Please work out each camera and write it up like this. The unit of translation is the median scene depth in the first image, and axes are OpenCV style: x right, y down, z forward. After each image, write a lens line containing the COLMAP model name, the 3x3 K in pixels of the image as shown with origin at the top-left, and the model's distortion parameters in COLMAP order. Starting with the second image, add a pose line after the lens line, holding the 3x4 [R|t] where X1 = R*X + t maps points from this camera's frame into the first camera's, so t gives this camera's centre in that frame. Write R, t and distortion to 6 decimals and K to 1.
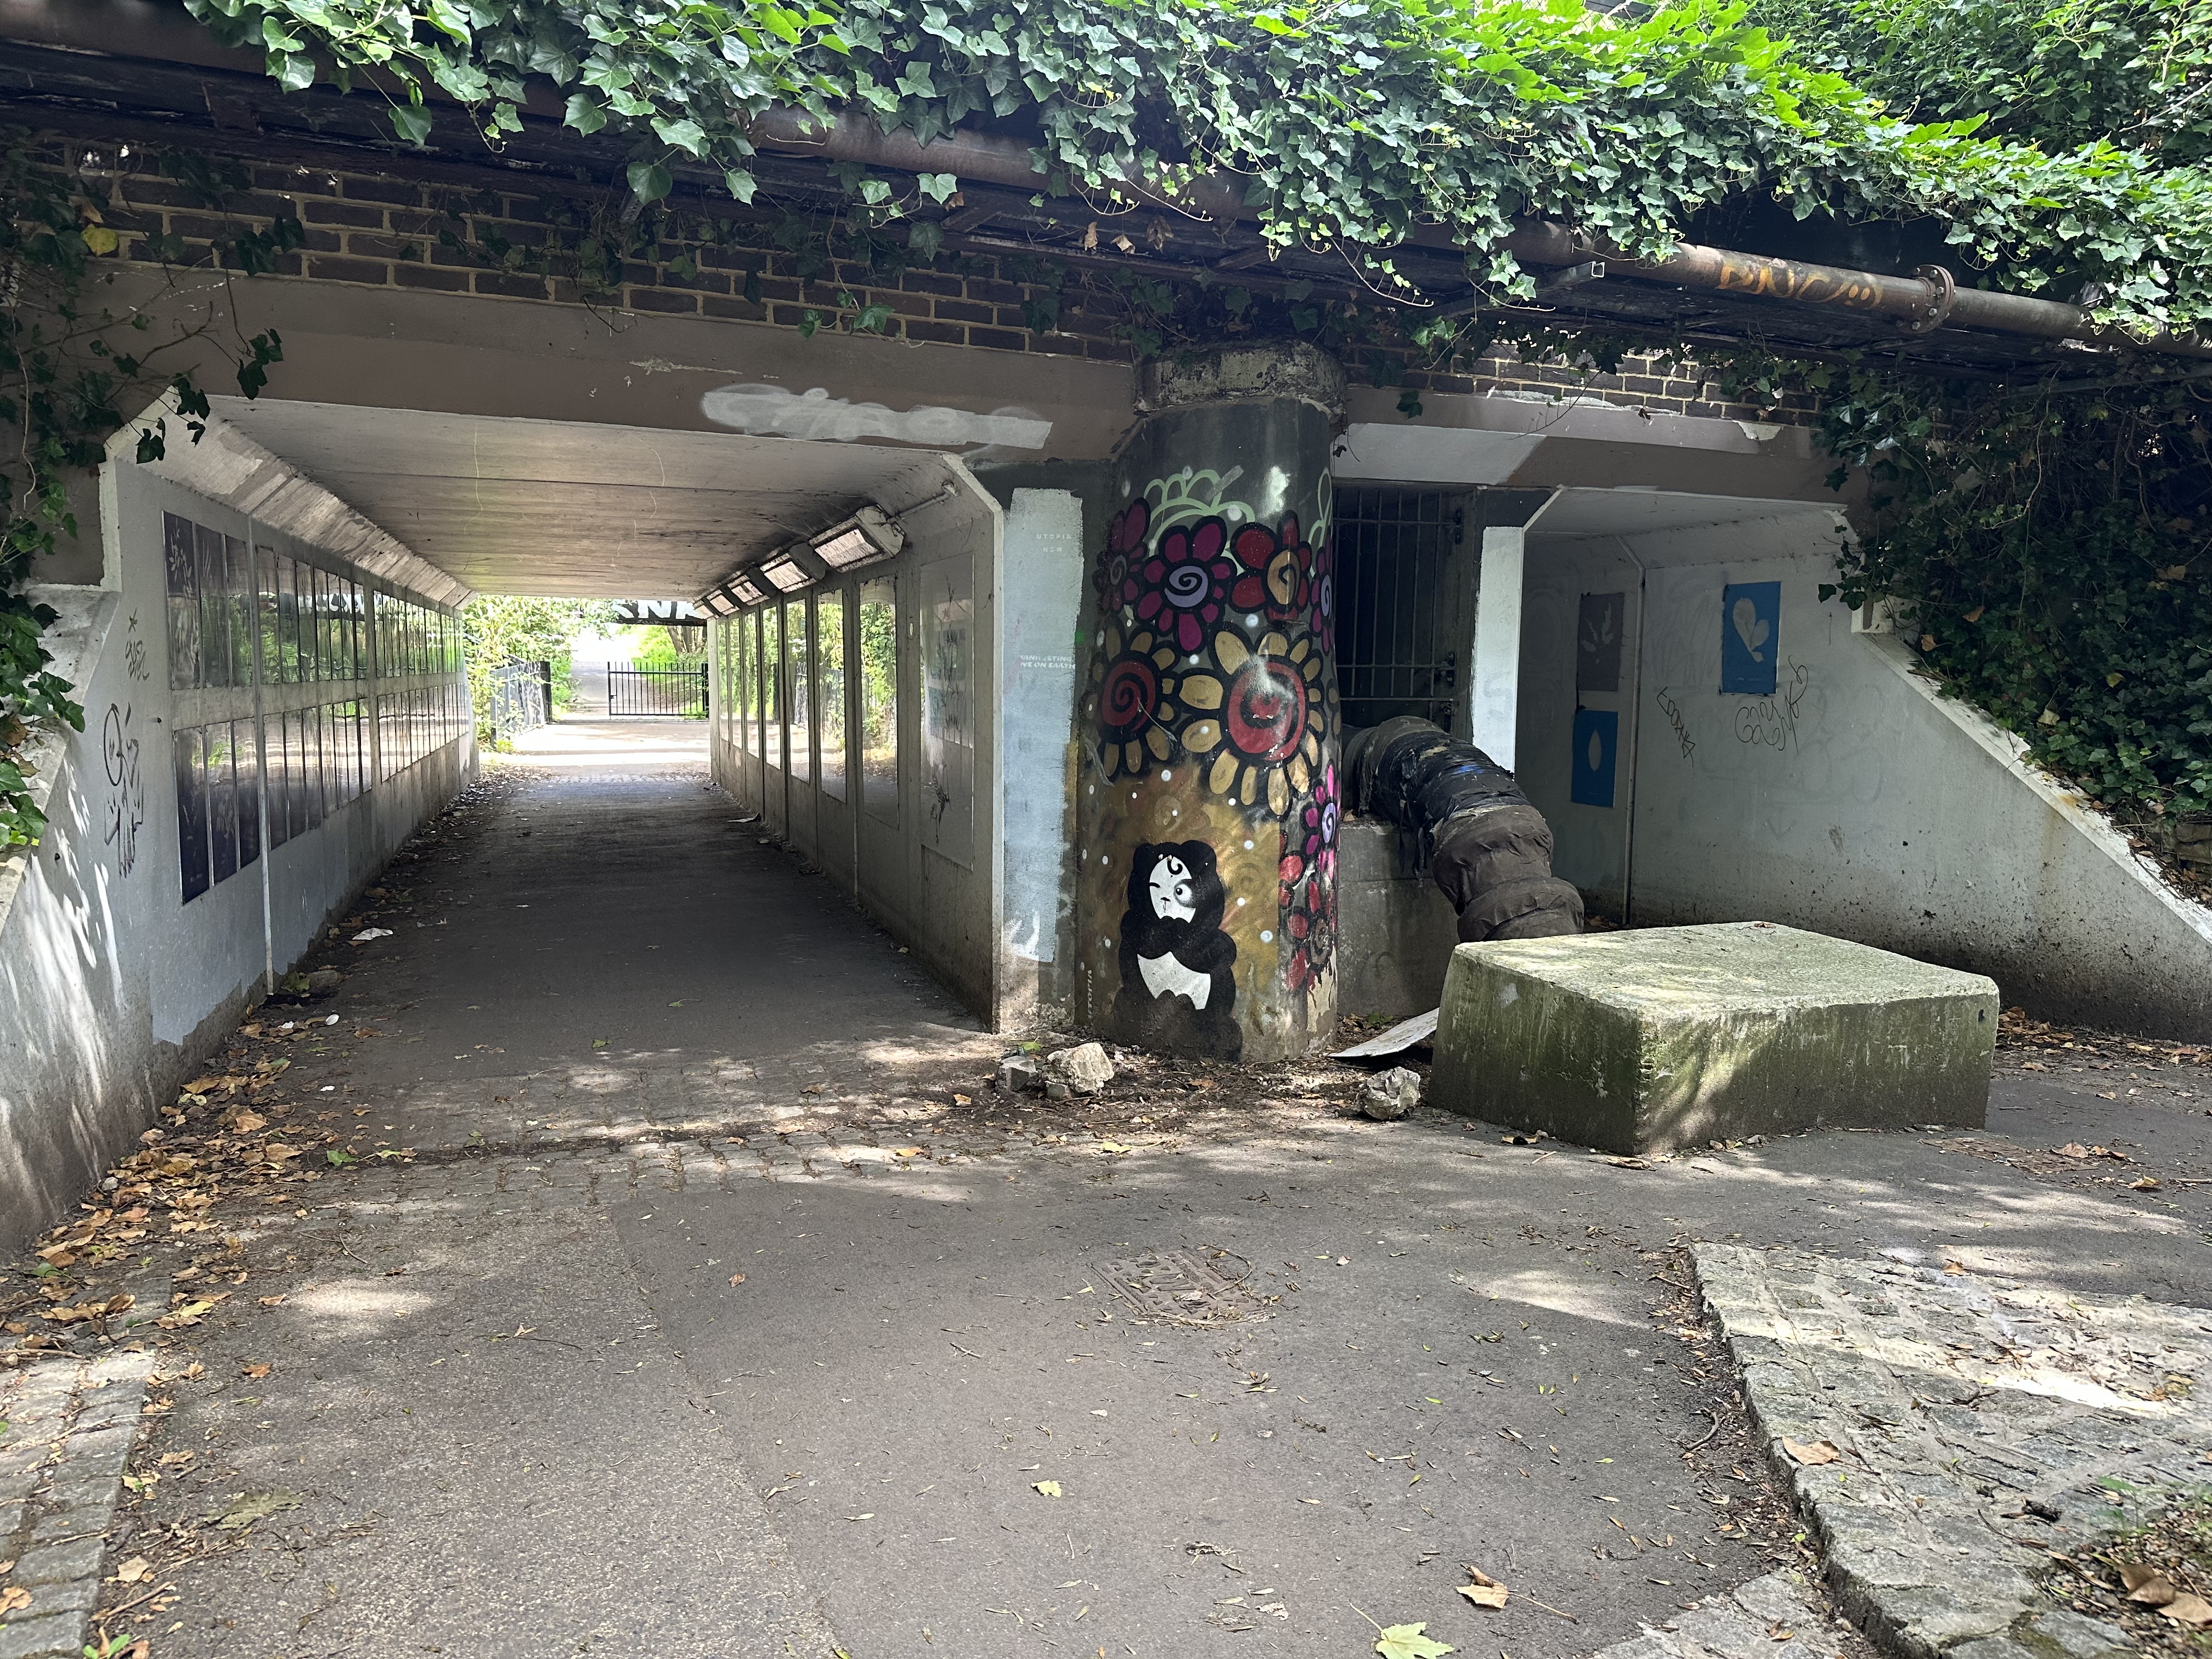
lens RADIAL K [[1568.9, 0, 1104.2], [0, 1568.9, 821.8], [0, 0, 1]] dist [0.148126, -0.209155]
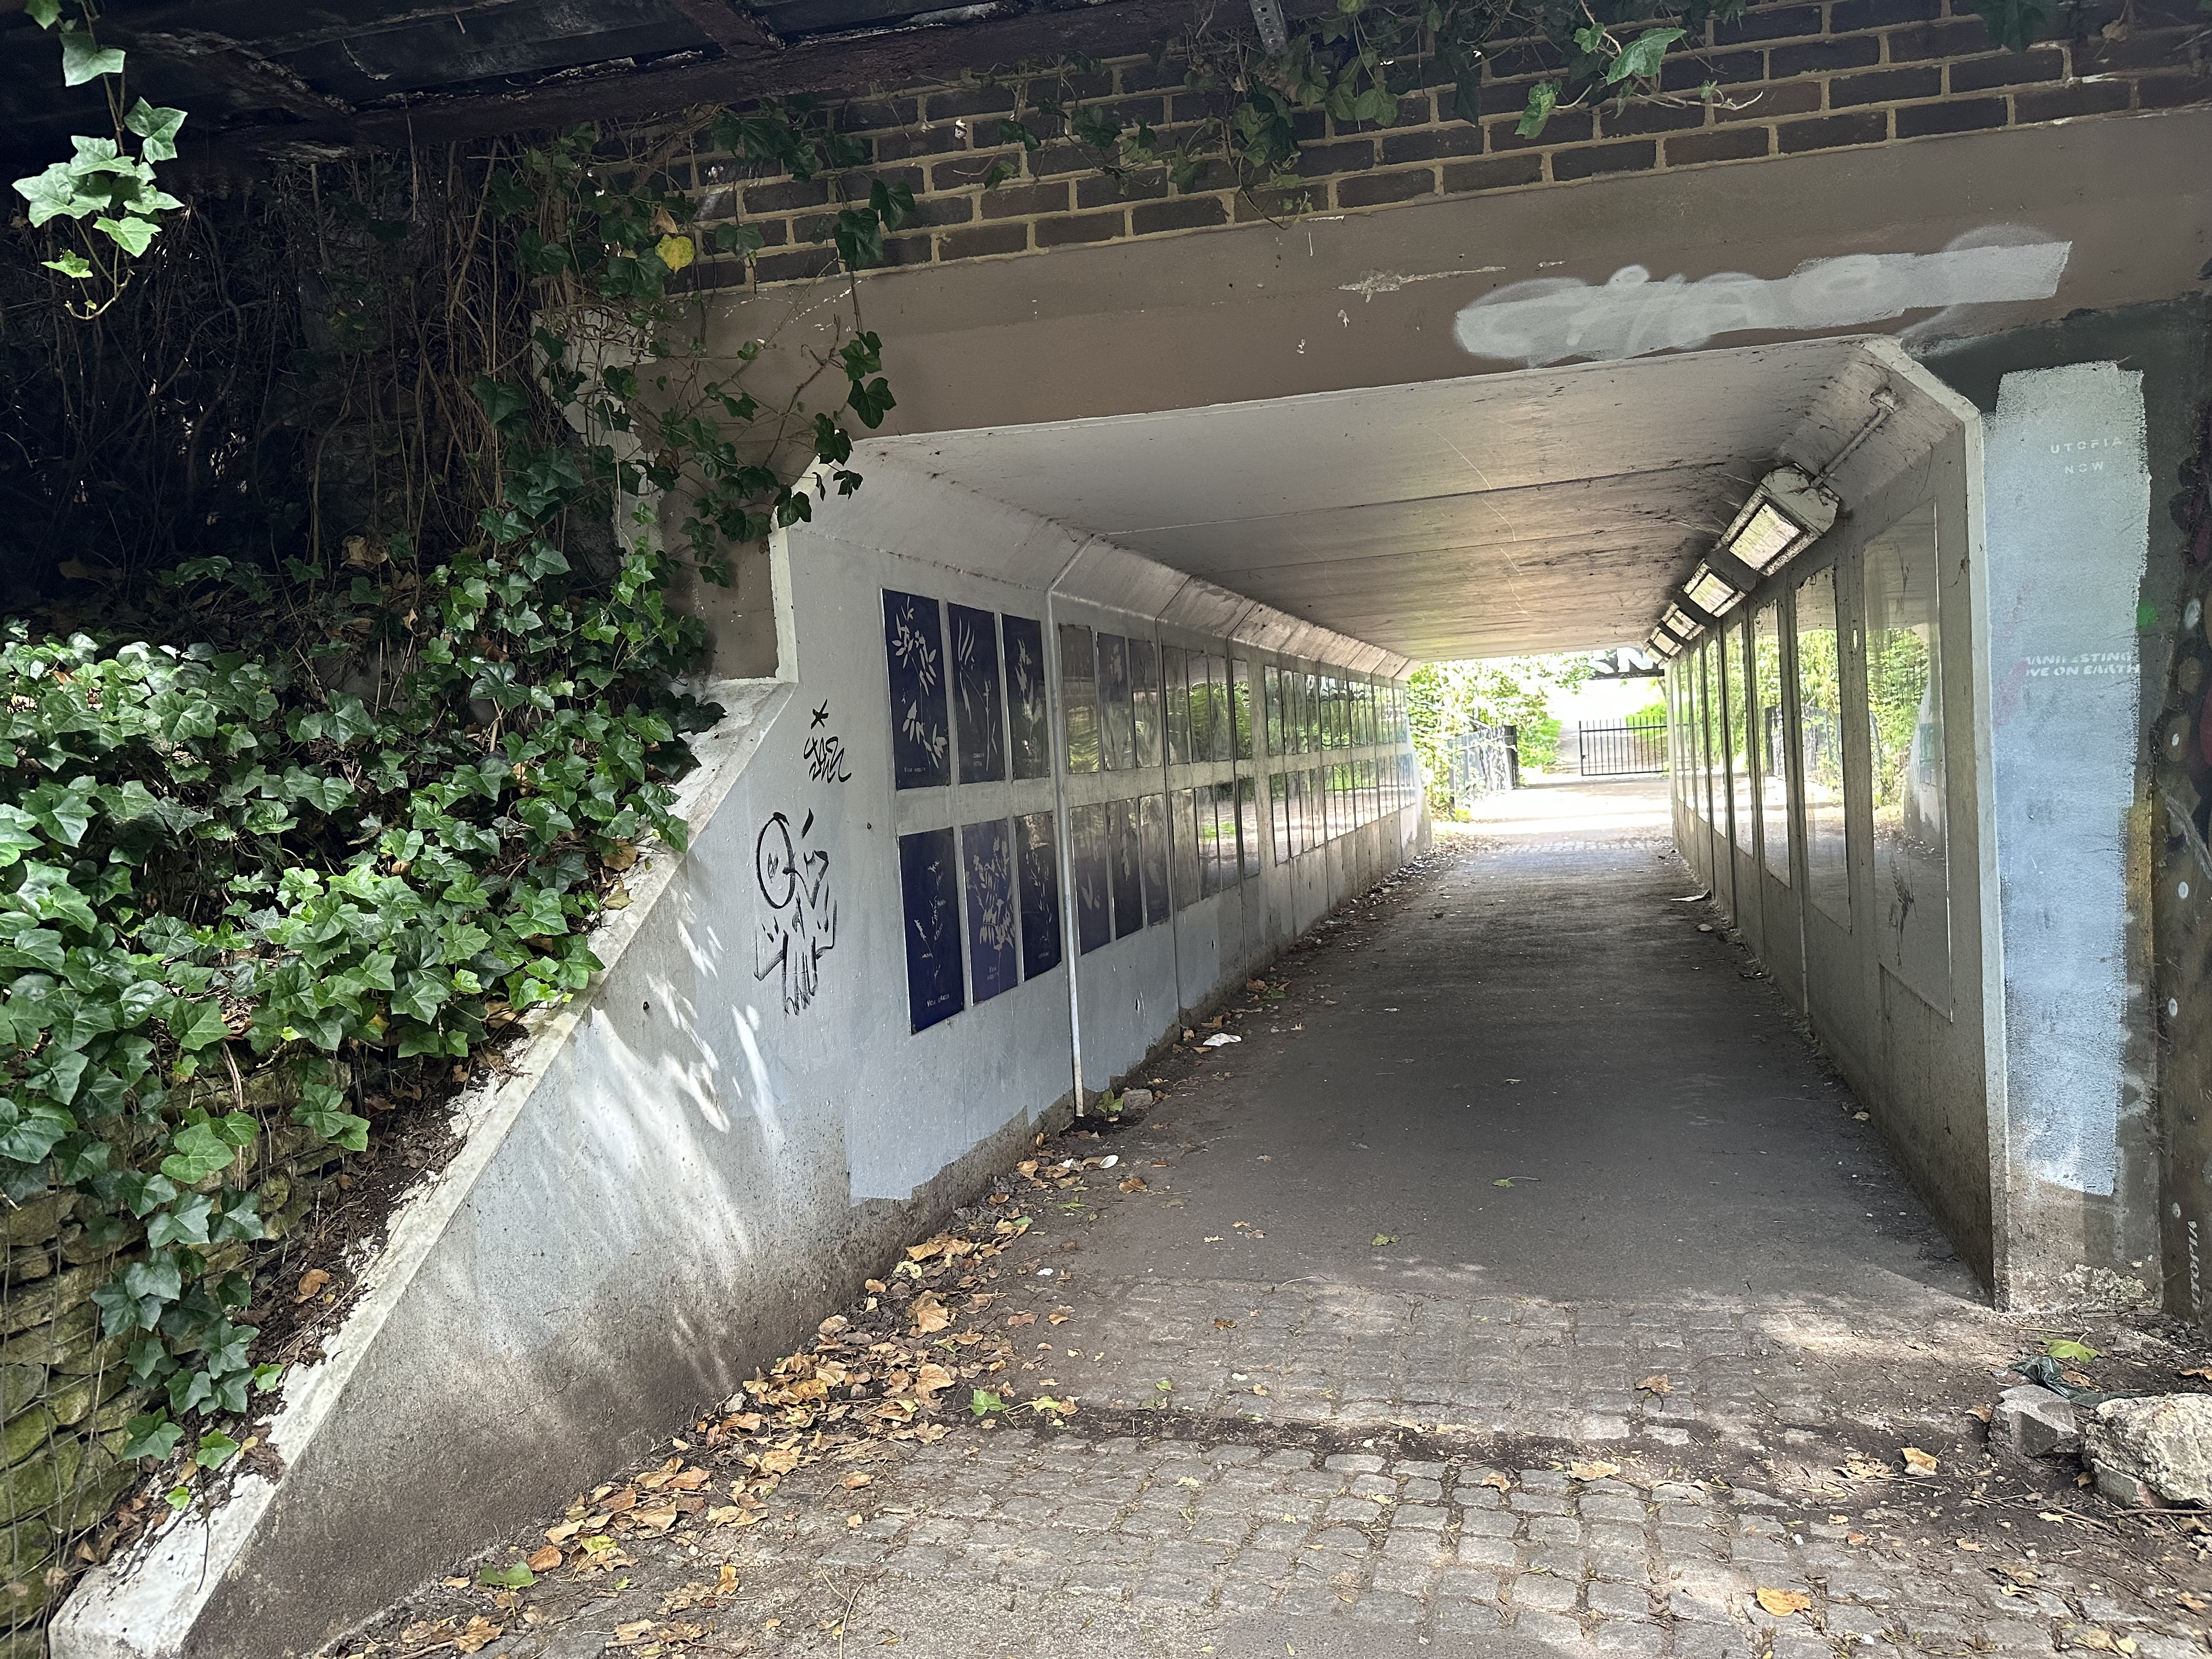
lens RADIAL K [[1568.9, 0, 1104.2], [0, 1568.9, 821.8], [0, 0, 1]] dist [0.148126, -0.209155]
pose [[0.817336, -0.032317, -0.575255, 0.007648], [0.011087, 0.999123, -0.040377, -0.026140], [0.576055, 0.026624, 0.816977, 0.331176]]
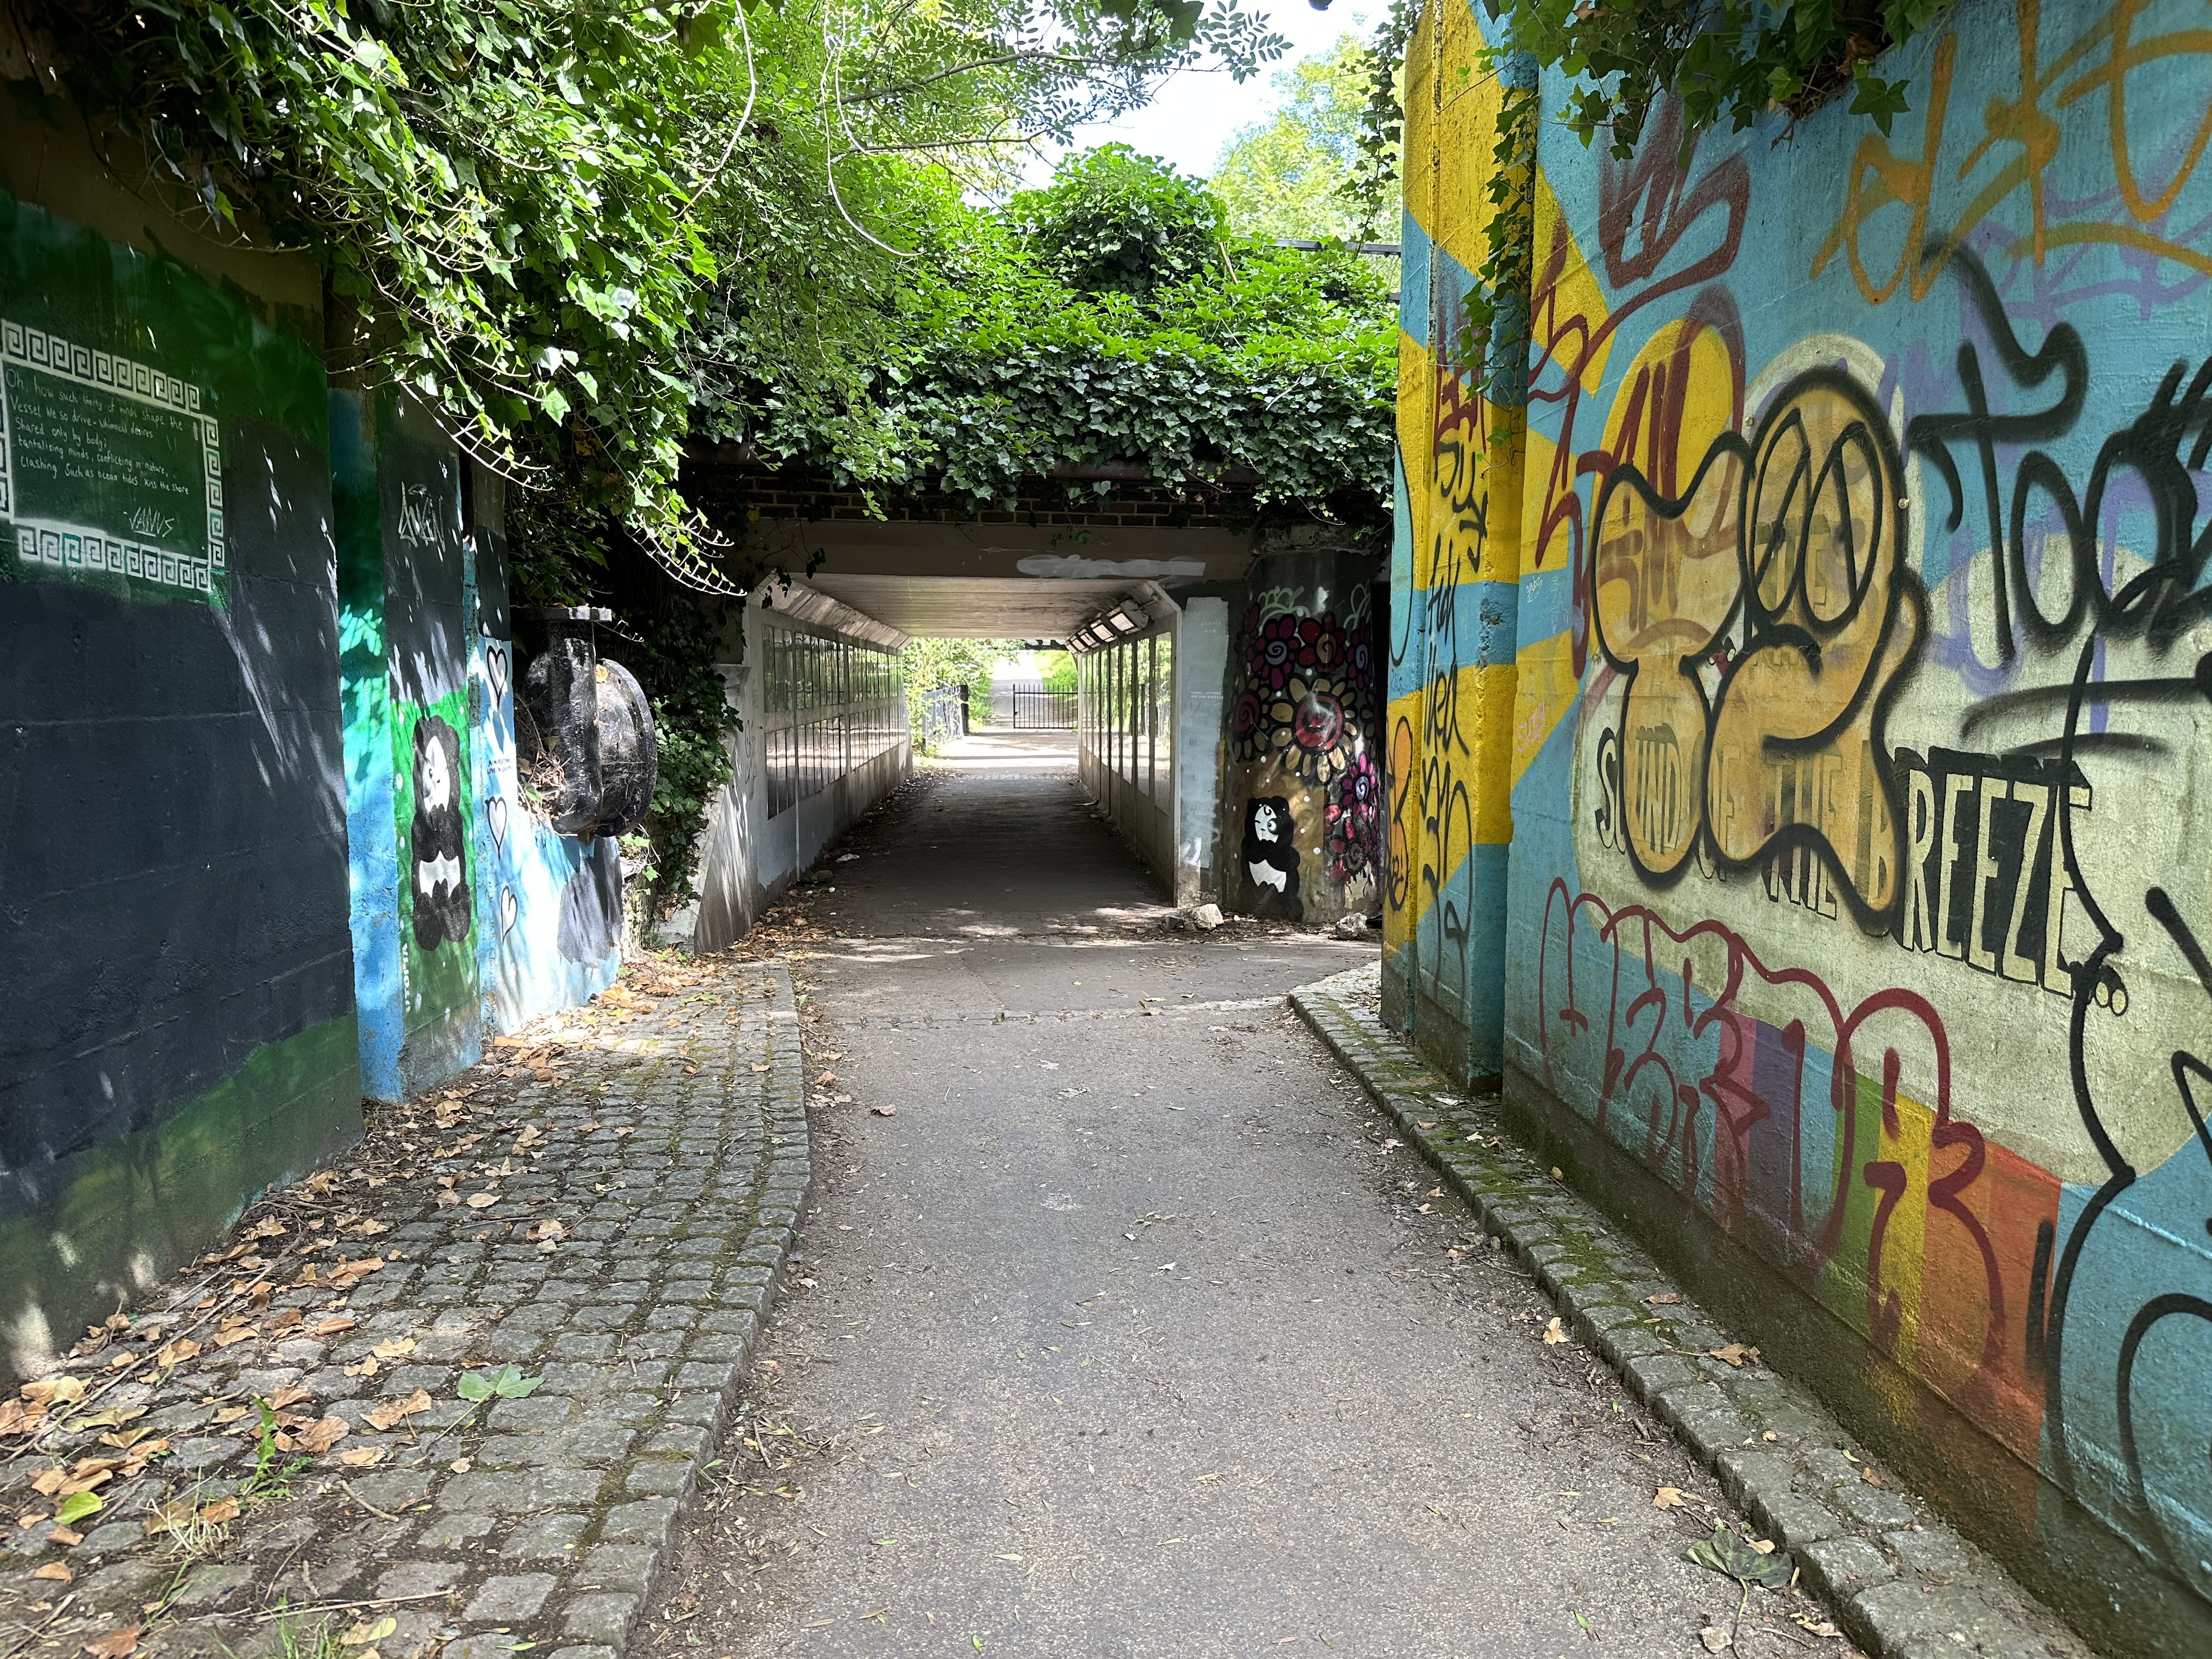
lens RADIAL K [[1568.9, 0, 1104.2], [0, 1568.9, 821.8], [0, 0, 1]] dist [0.148126, -0.209155]
pose [[0.967806, 0.016809, -0.251134, 0.300822], [-0.019003, 0.999799, -0.006316, 0.053602], [0.250978, 0.010885, 0.967932, -0.733398]]
